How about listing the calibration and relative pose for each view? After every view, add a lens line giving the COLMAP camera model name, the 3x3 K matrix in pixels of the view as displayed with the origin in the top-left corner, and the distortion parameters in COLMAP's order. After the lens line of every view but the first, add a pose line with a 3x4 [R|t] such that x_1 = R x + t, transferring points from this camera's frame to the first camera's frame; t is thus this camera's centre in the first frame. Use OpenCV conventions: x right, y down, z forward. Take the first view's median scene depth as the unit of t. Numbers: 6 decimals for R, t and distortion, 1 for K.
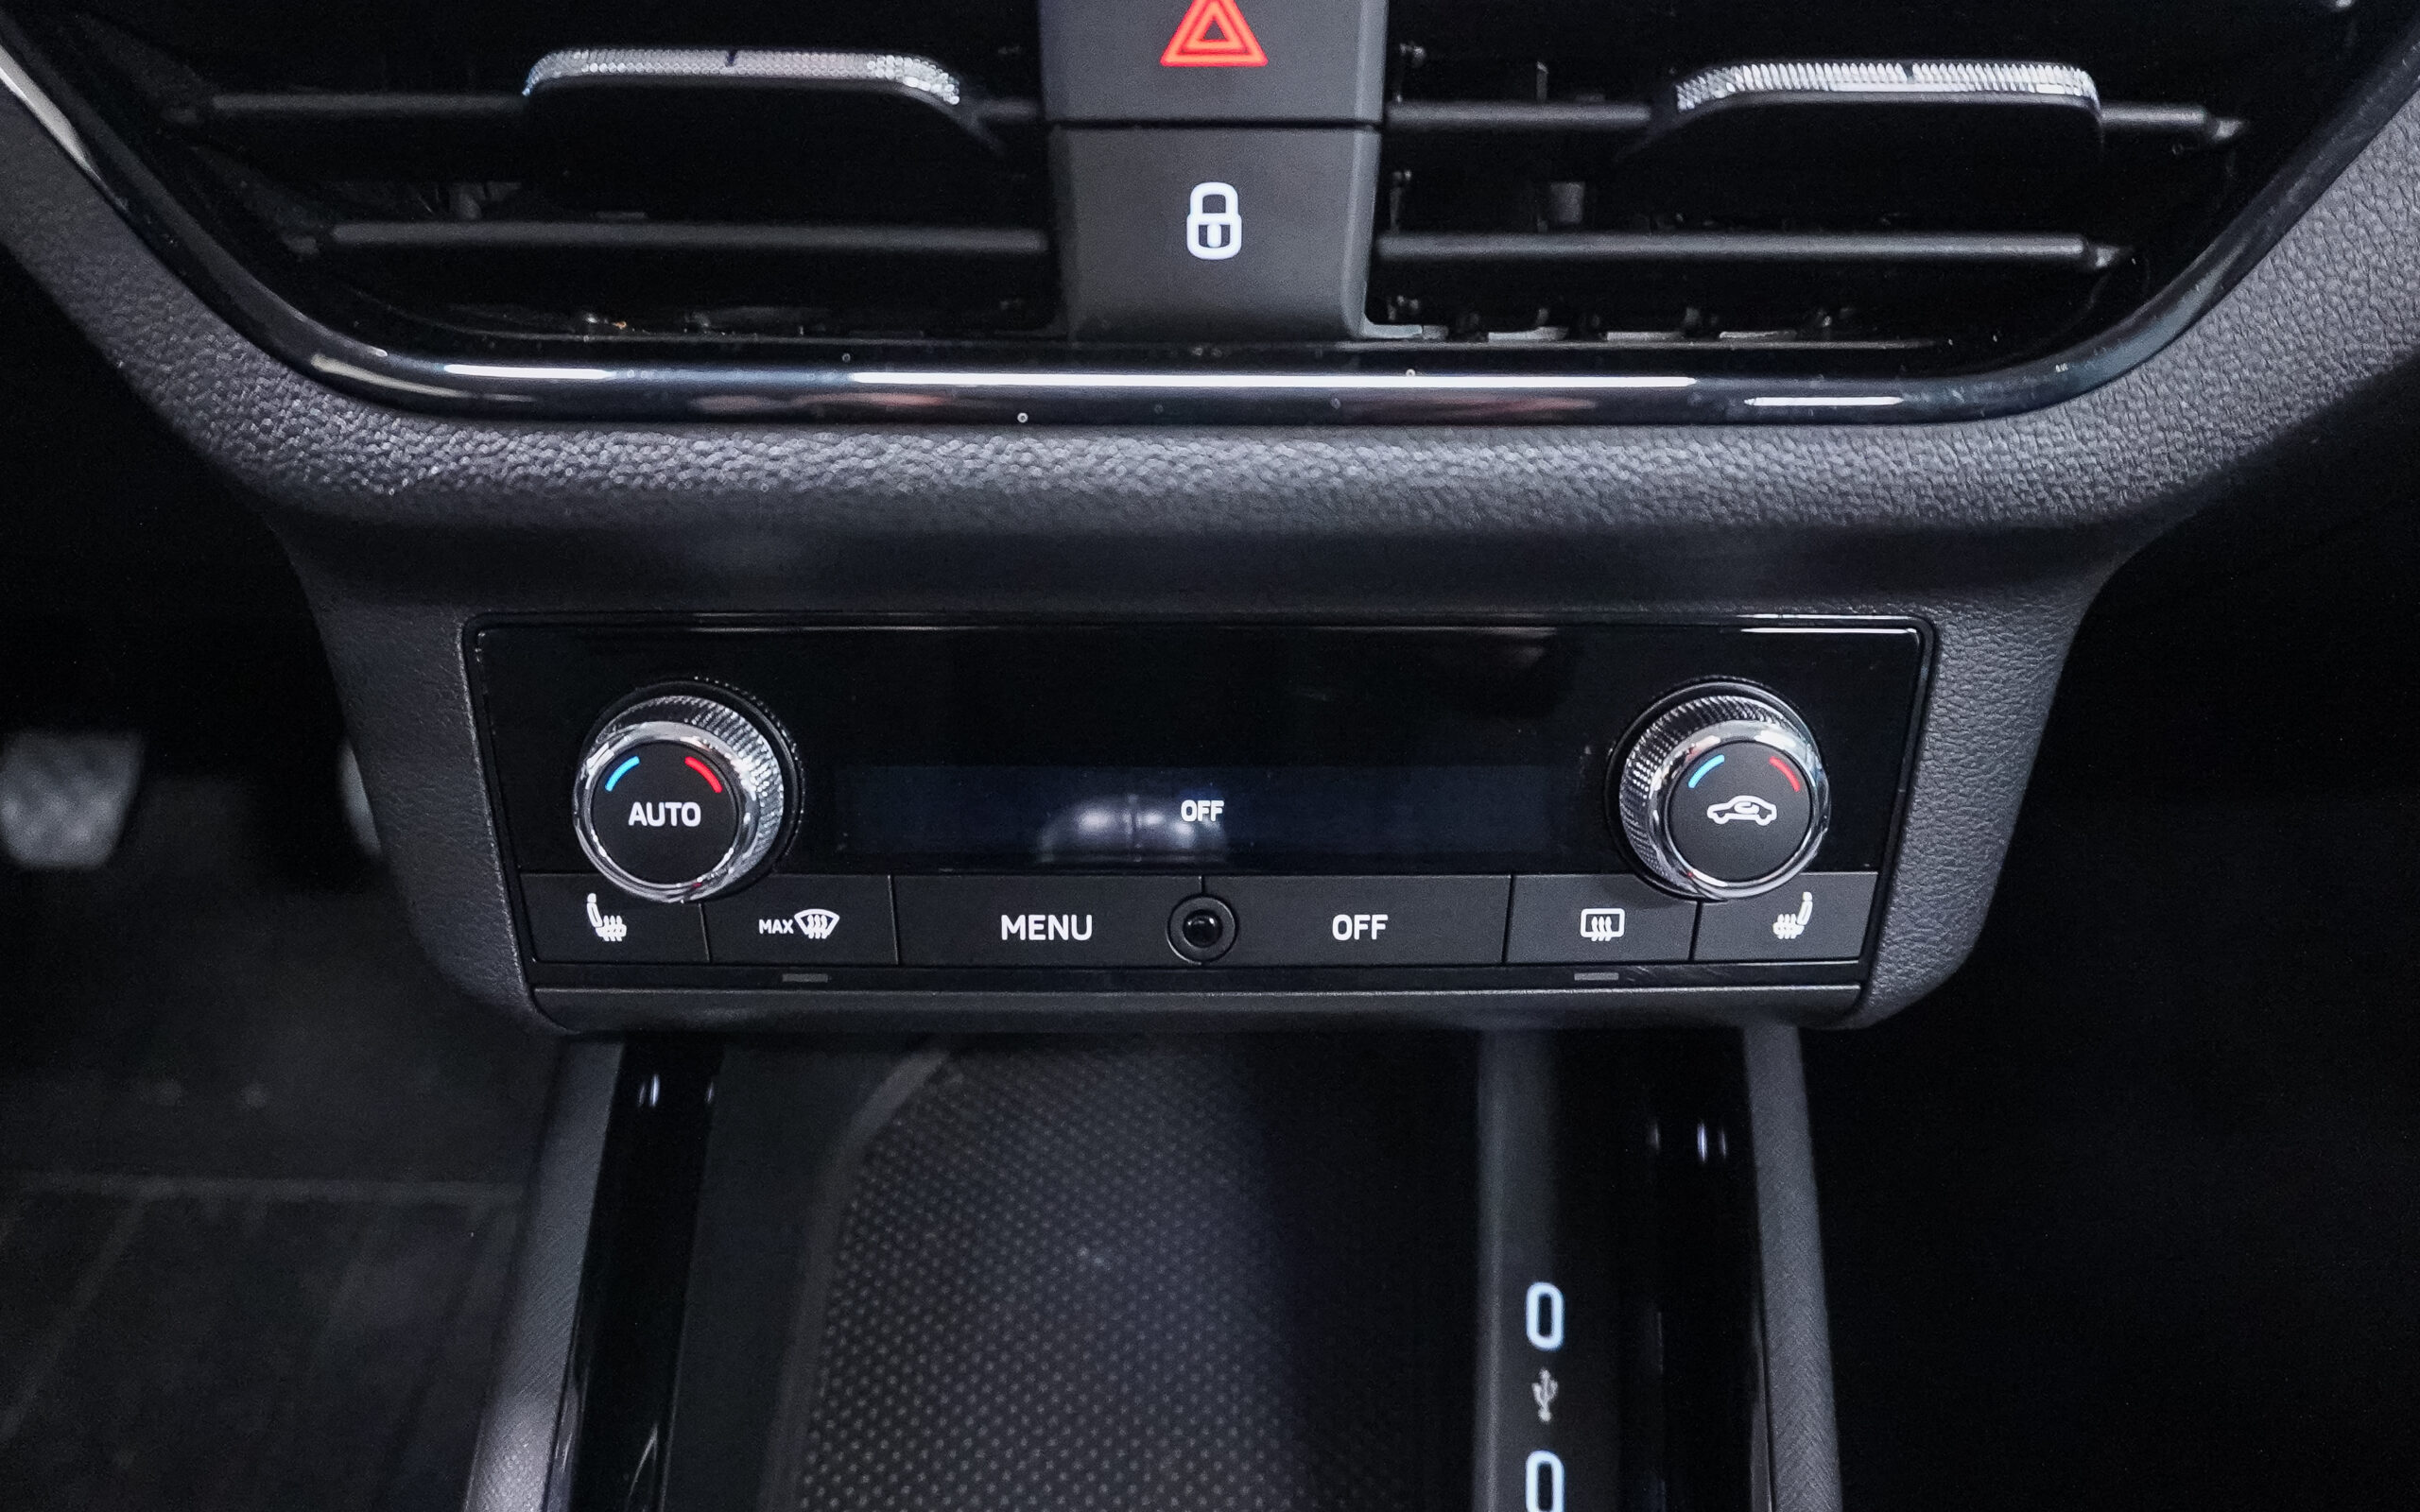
lens RADIAL K [[1837.9, 0, 1170.7], [0, 1837.9, 648.8], [0, 0, 1]] dist [-0.016490, 0.002579]
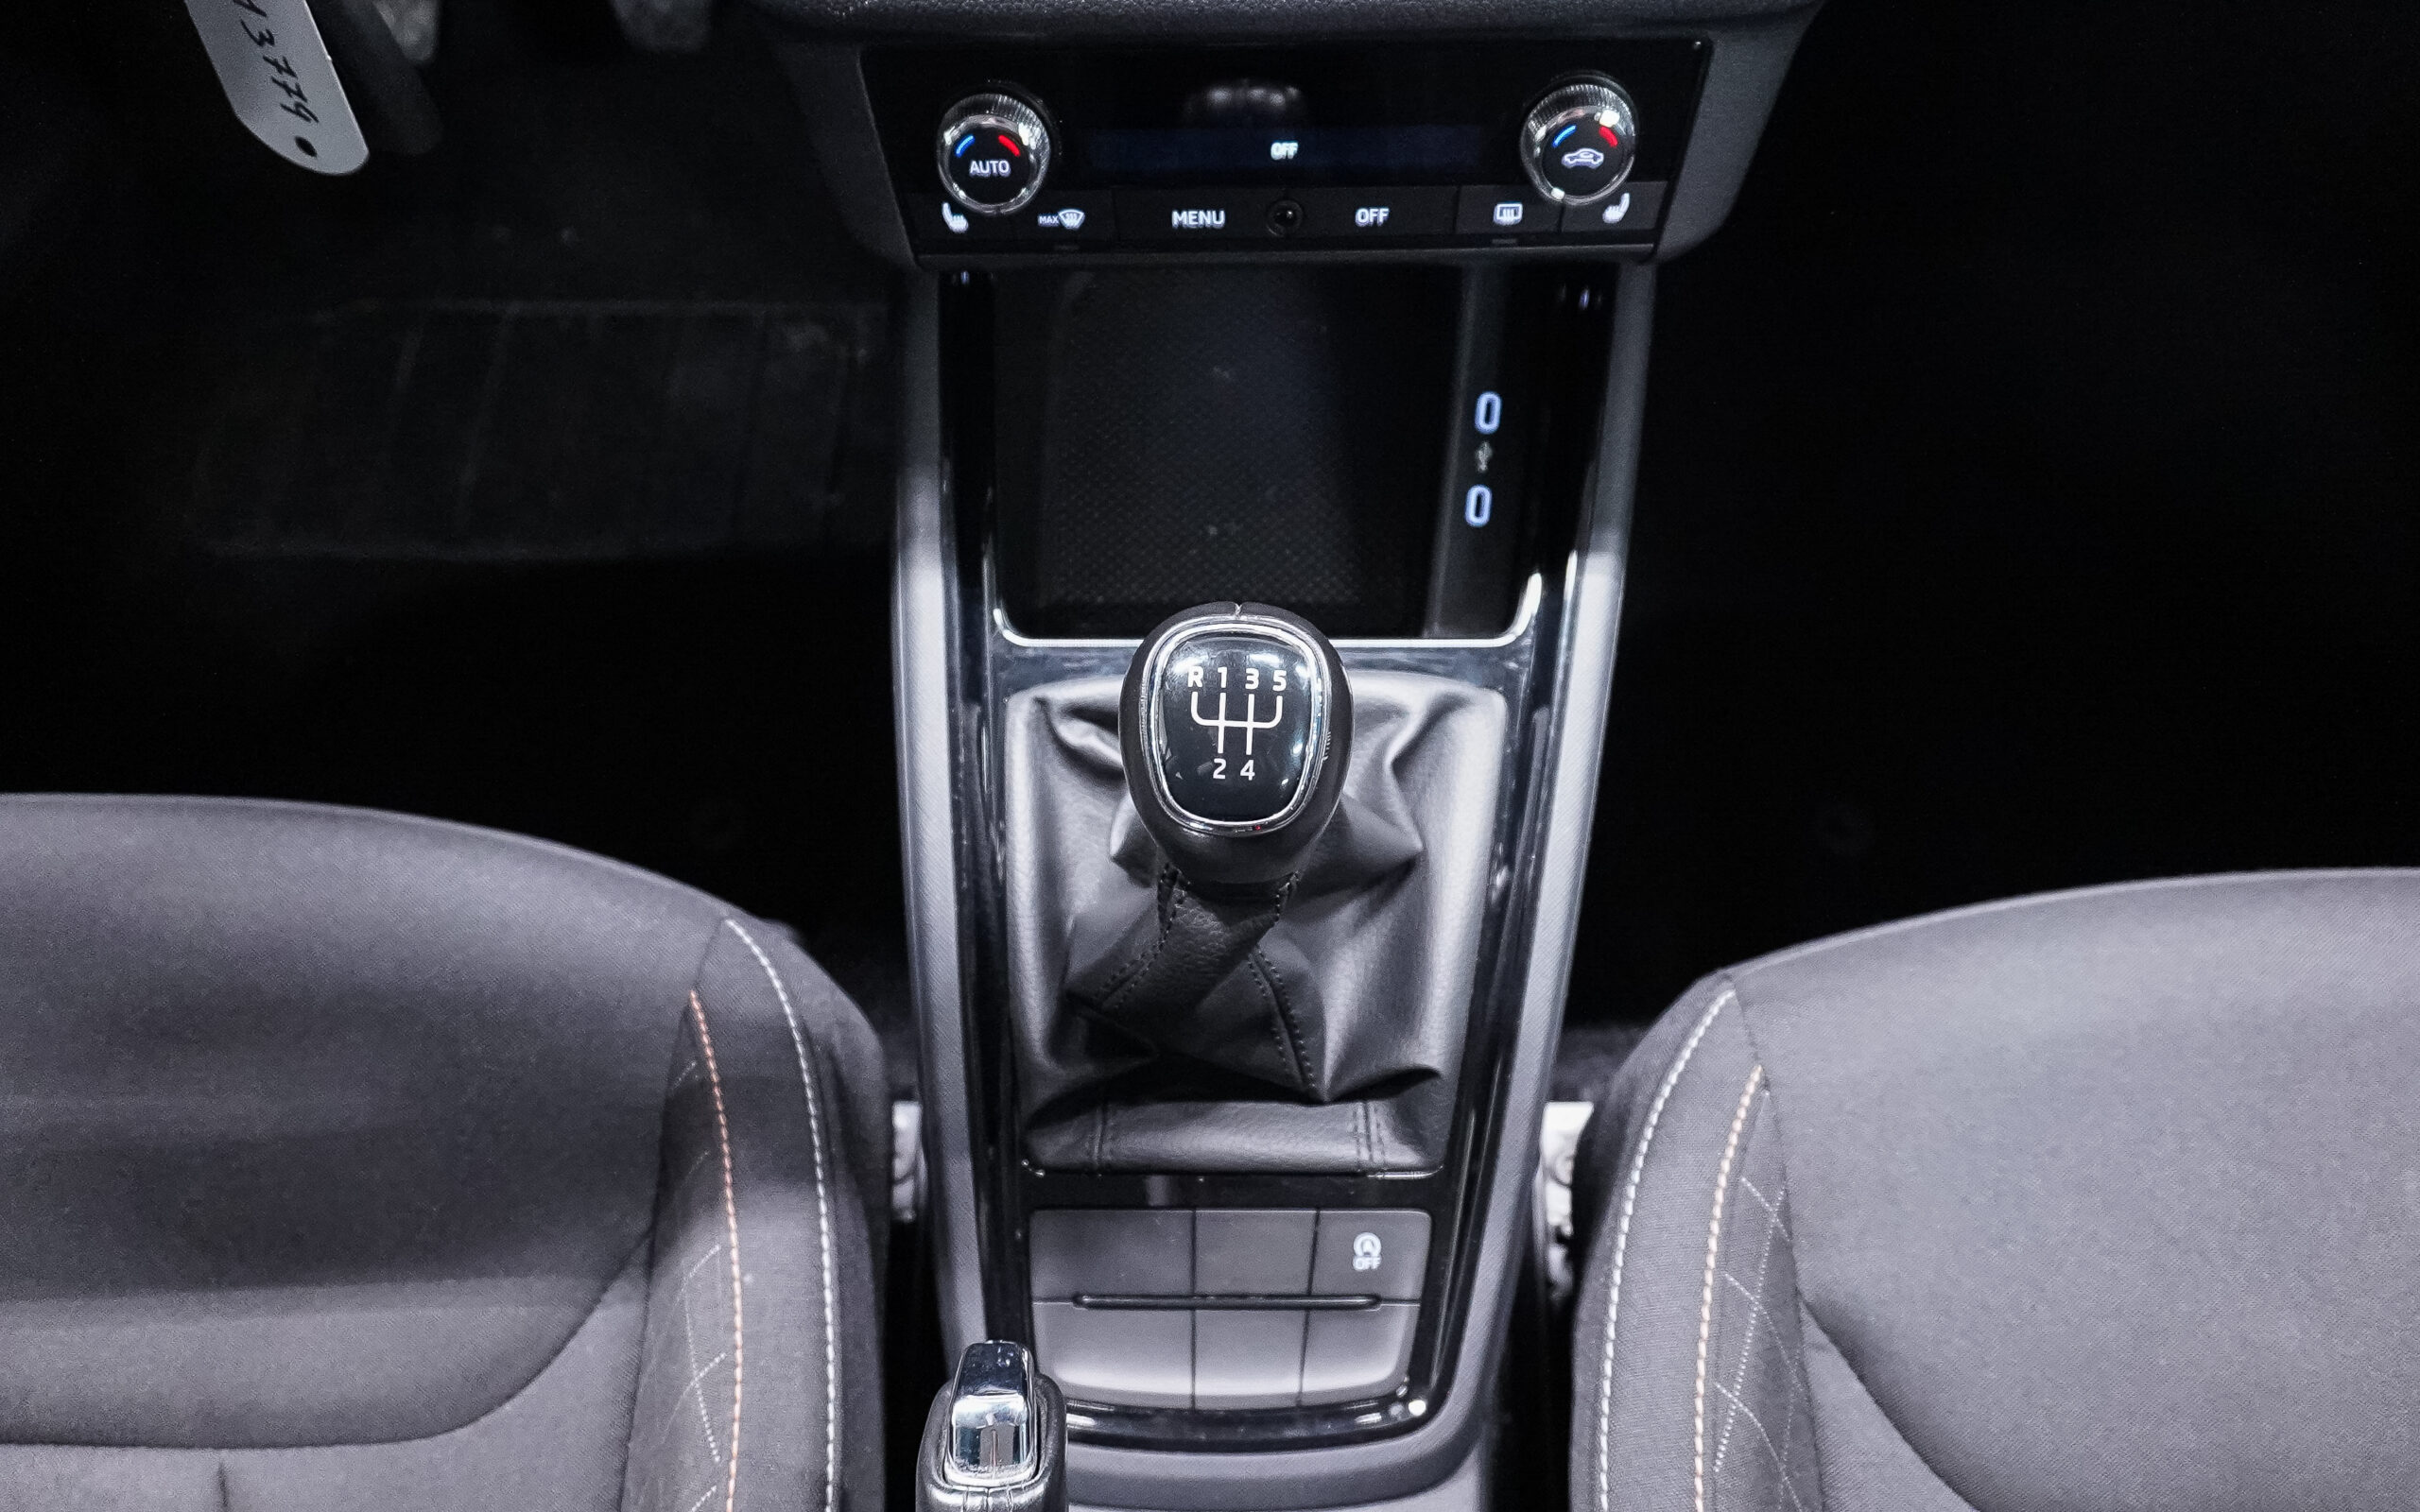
lens RADIAL K [[1766.2, 0, 1235.7], [0, 1766.2, 753.3], [0, 0, 1]] dist [-0.004158, -0.002005]
pose [[0.999633, -0.001937, -0.027022, 0.014990], [0.016135, 0.843802, 0.536412, -0.333755], [0.021762, -0.536652, 0.843523, -0.740740]]
